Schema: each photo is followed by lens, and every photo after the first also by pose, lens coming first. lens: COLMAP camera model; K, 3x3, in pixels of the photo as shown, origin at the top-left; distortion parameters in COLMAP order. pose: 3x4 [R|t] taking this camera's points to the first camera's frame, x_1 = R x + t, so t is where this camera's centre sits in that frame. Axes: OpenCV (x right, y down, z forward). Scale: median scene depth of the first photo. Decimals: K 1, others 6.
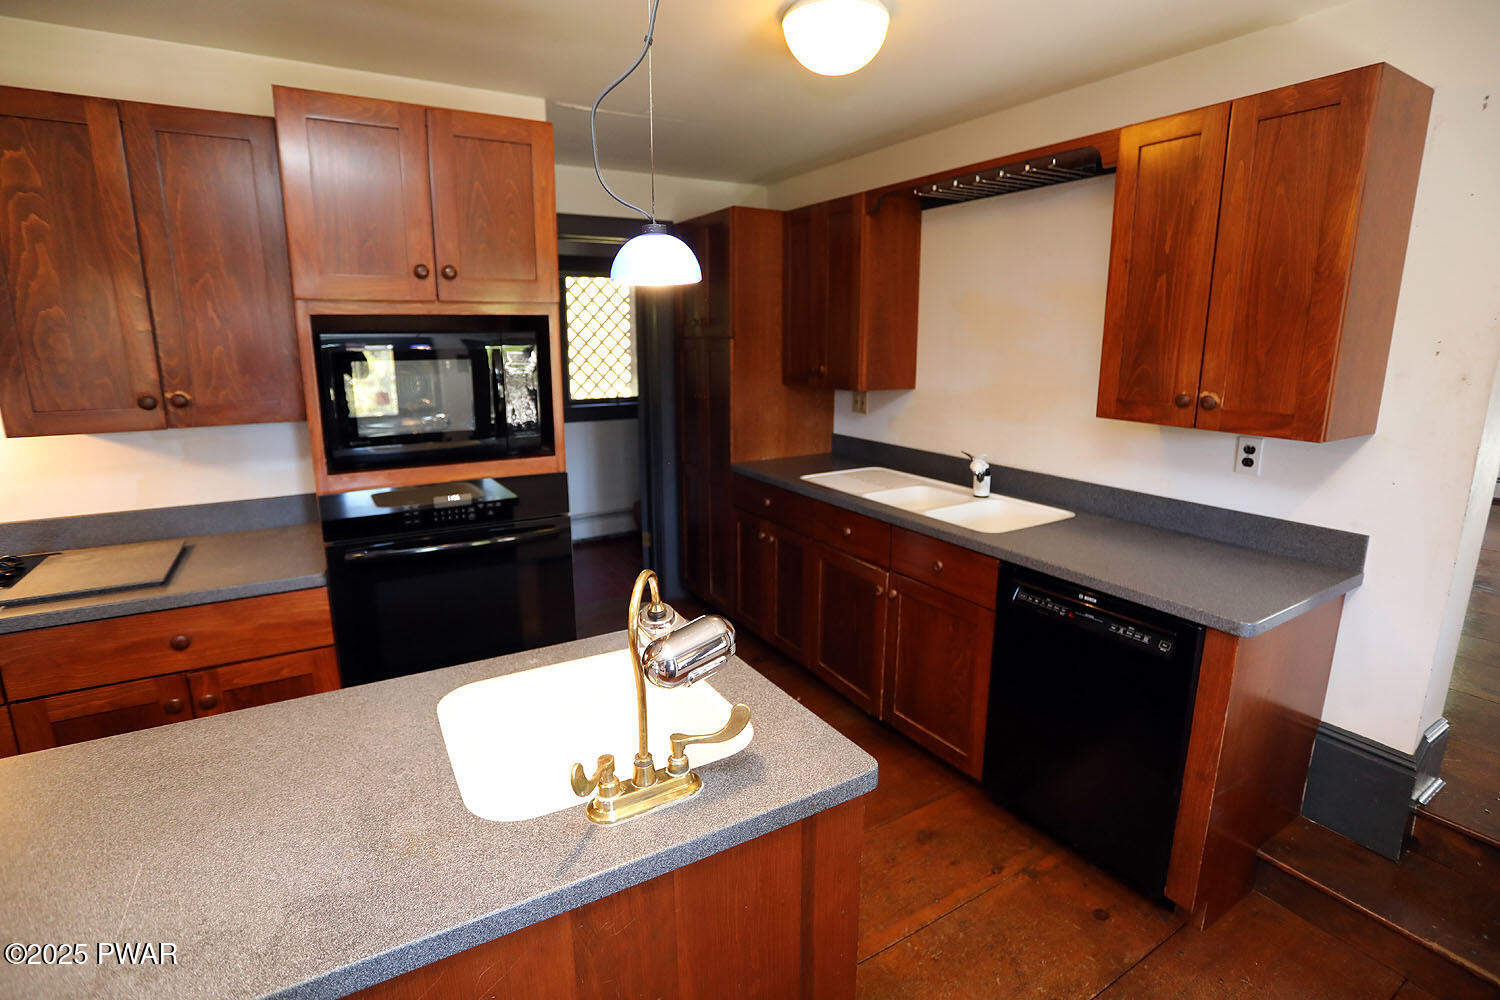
lens RADIAL K [[712.3, 0, 747.2], [0, 712.3, 490.0], [0, 0, 1]] dist [-0.066158, 0.021756]
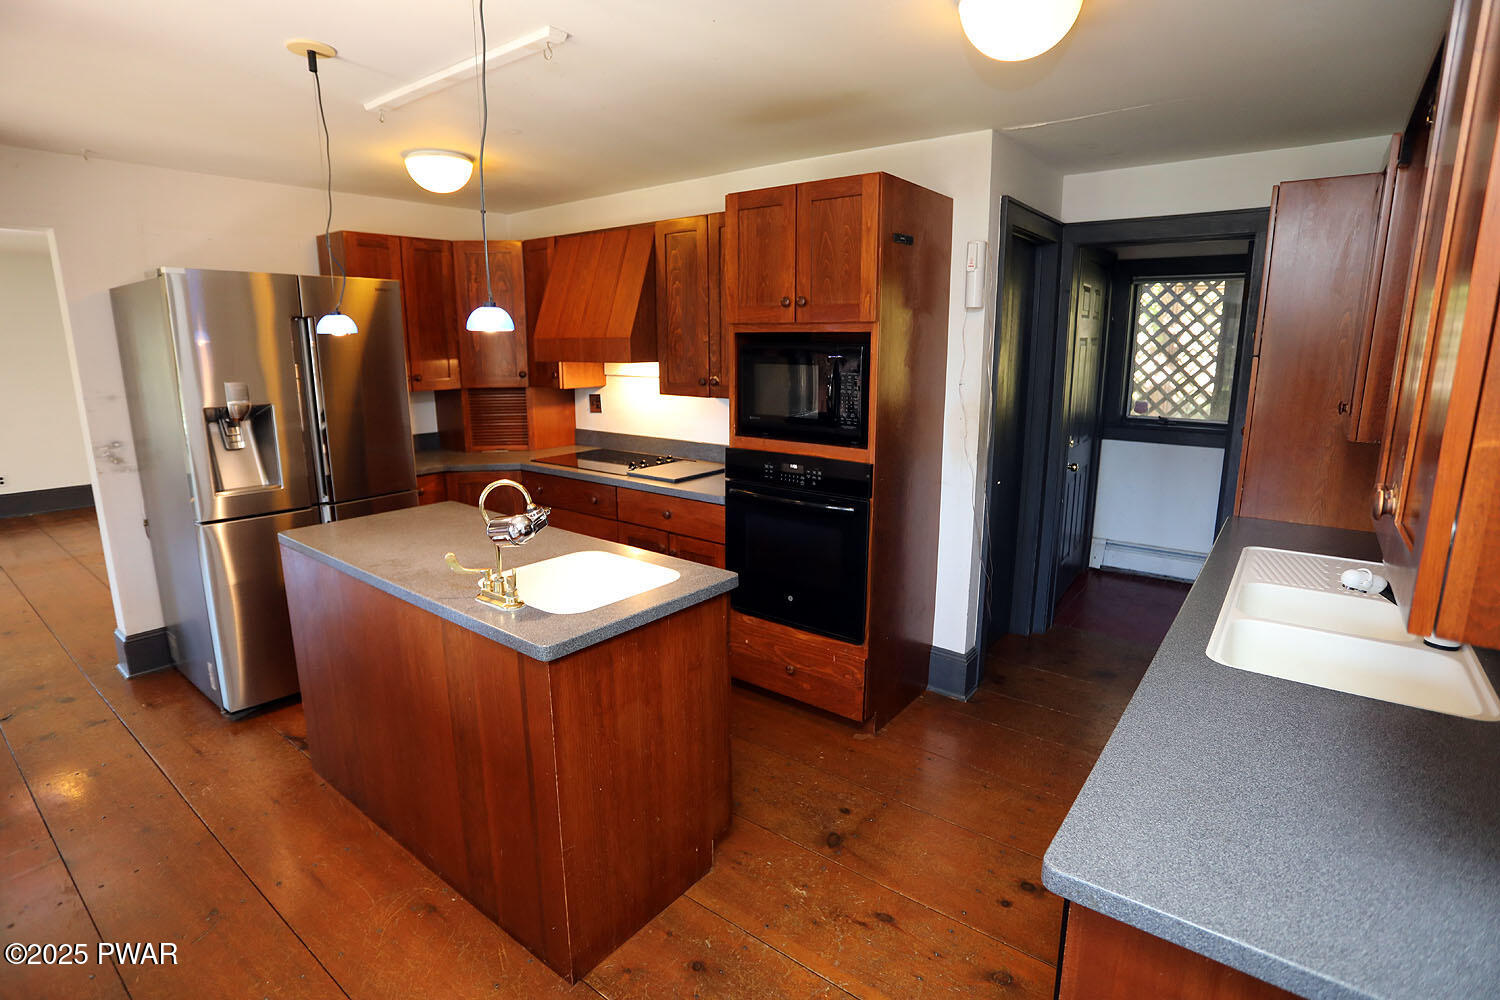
lens RADIAL K [[712.3, 0, 747.2], [0, 712.3, 490.0], [0, 0, 1]] dist [-0.066158, 0.021756]
pose [[0.380657, 0.190889, -0.904799, 0.855158], [-0.193800, 0.973200, 0.123786, -0.103791], [0.904180, 0.128230, 0.407450, 0.385150]]
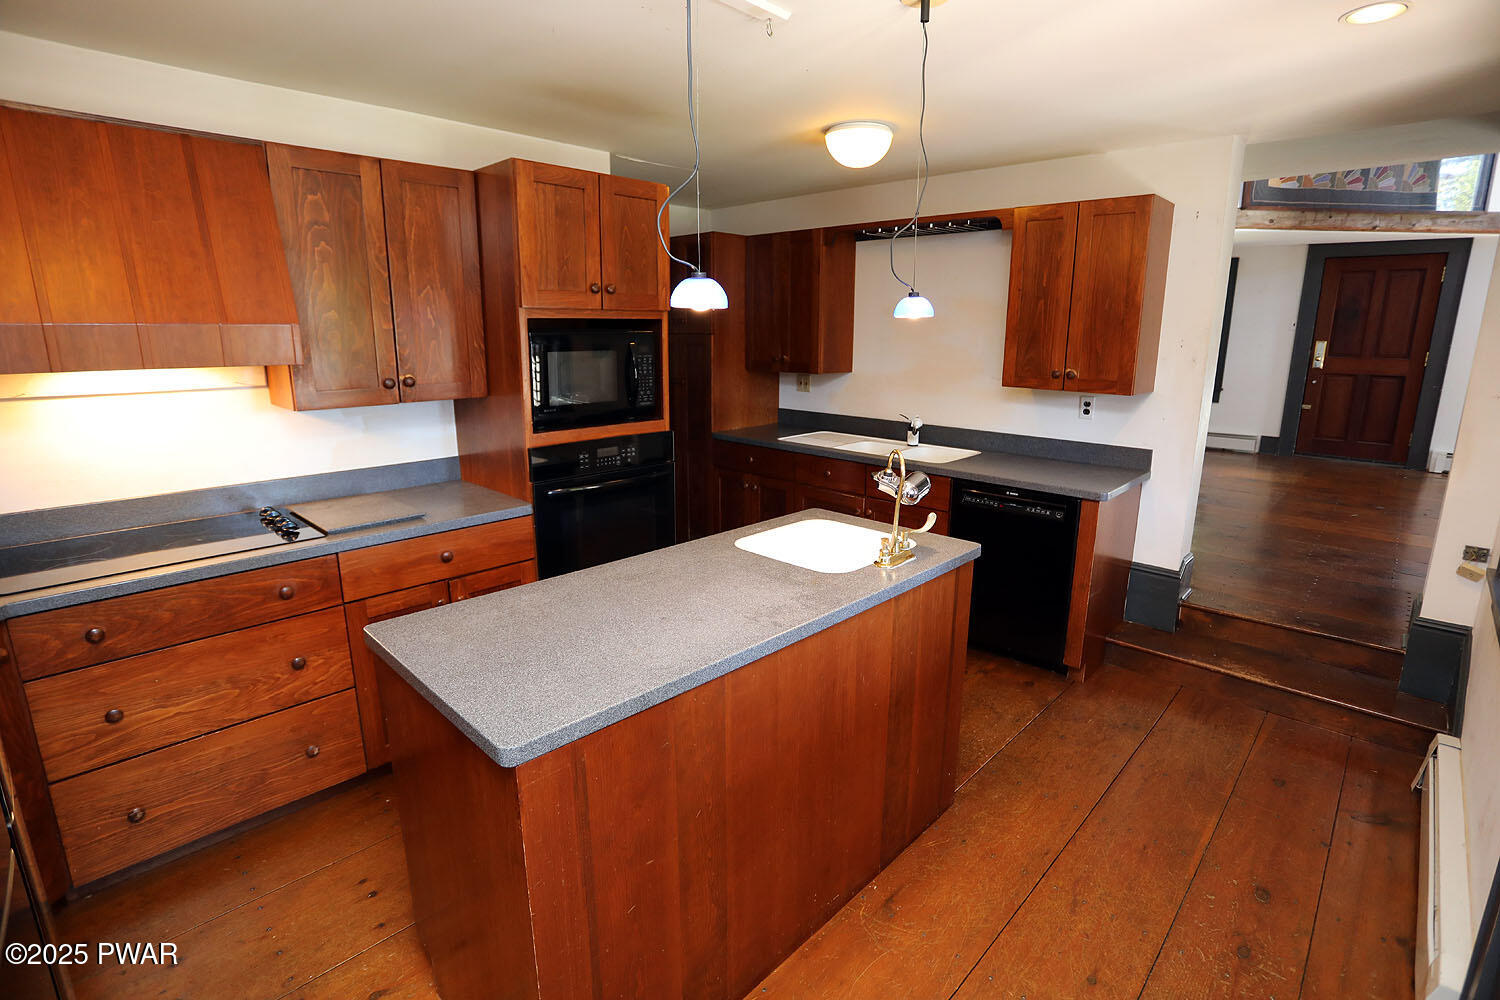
lens RADIAL K [[712.3, 0, 747.2], [0, 712.3, 490.0], [0, 0, 1]] dist [-0.066158, 0.021756]
pose [[0.966831, -0.051626, 0.250145, -0.542390], [0.048430, 0.998647, 0.018920, 0.083453], [-0.250784, -0.006178, 0.968023, -0.467402]]
